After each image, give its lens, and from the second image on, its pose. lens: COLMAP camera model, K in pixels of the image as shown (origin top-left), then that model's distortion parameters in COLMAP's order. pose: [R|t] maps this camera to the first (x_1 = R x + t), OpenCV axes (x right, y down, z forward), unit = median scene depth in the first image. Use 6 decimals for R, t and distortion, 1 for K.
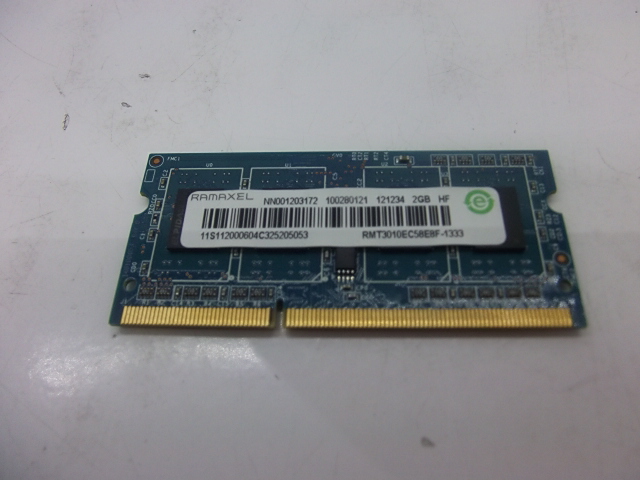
lens RADIAL K [[530.7, 0, 327.1], [0, 530.7, 184.5], [0, 0, 1]] dist [-0.076789, 0.005007]
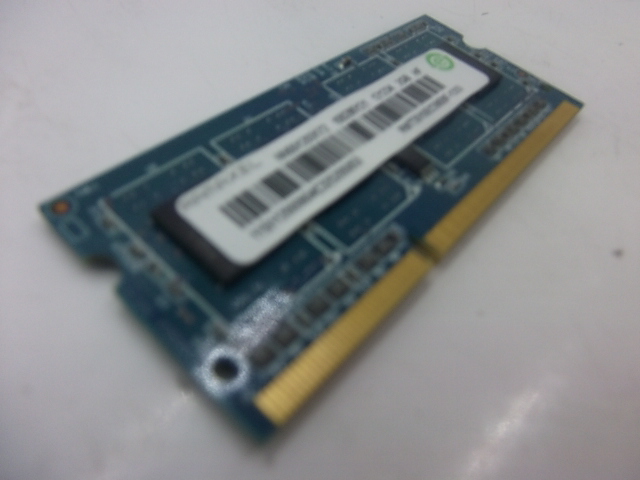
lens RADIAL K [[530.7, 0, 327.1], [0, 530.7, 184.5], [0, 0, 1]] dist [-0.076789, 0.005007]
pose [[0.619206, -0.436504, 0.652723, -0.554172], [0.521204, 0.850207, 0.074129, 0.044655], [-0.587307, 0.294301, 0.753961, 0.465757]]
